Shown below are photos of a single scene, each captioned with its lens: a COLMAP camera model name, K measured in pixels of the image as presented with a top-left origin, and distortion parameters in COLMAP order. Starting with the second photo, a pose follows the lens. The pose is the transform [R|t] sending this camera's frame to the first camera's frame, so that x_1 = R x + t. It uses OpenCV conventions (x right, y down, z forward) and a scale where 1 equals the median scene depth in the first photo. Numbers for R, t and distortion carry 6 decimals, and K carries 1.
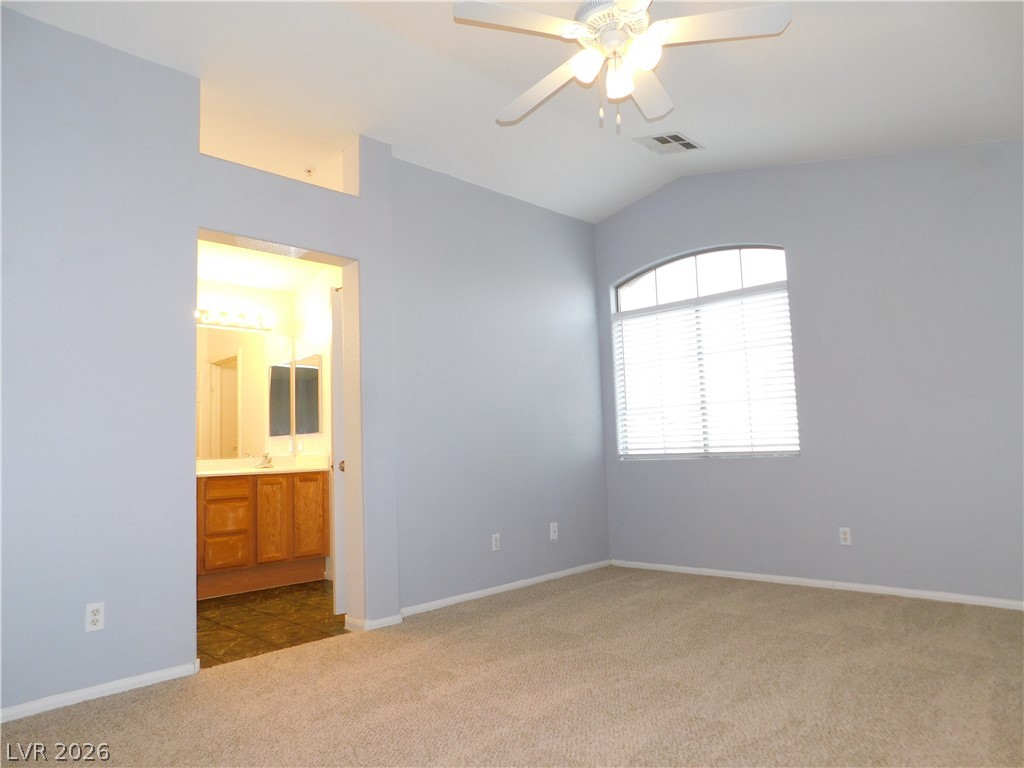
lens RADIAL K [[678.3, 0, 514.7], [0, 678.3, 382.2], [0, 0, 1]] dist [-0.061174, 0.050703]
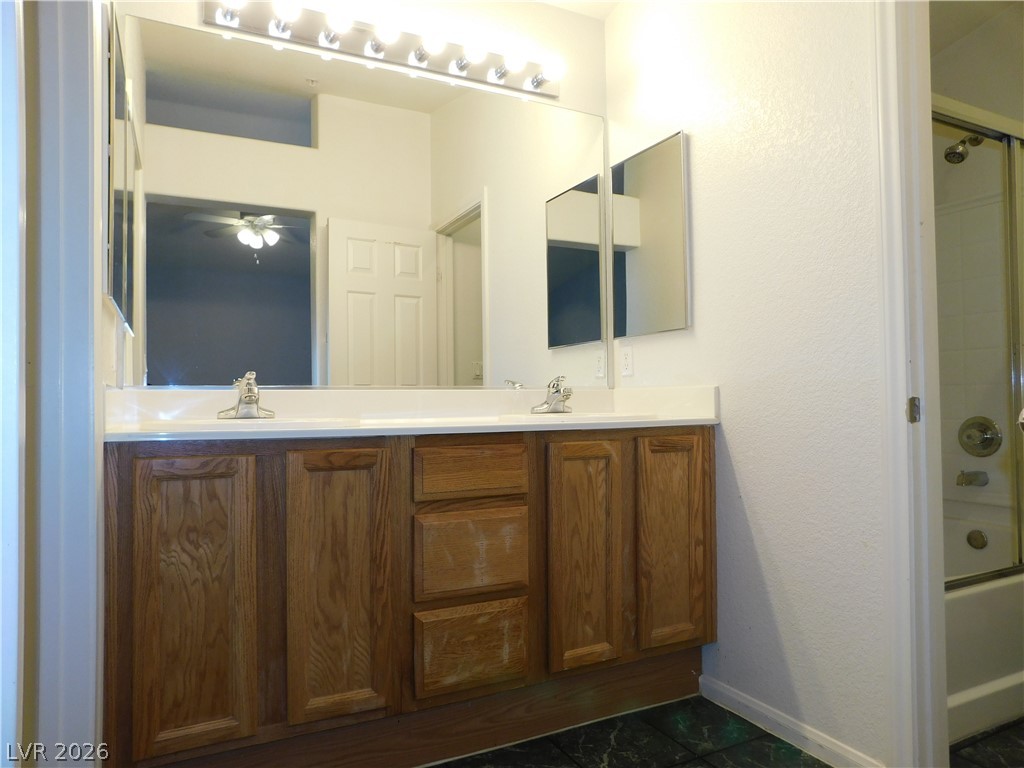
lens RADIAL K [[678.3, 0, 506.8], [0, 678.3, 384.3], [0, 0, 1]] dist [-0.061174, 0.050703]
pose [[0.943581, 0.016147, -0.330748, -0.275761], [0.009587, 0.997060, 0.076024, 0.082097], [0.331003, -0.074906, 0.940652, 0.633302]]
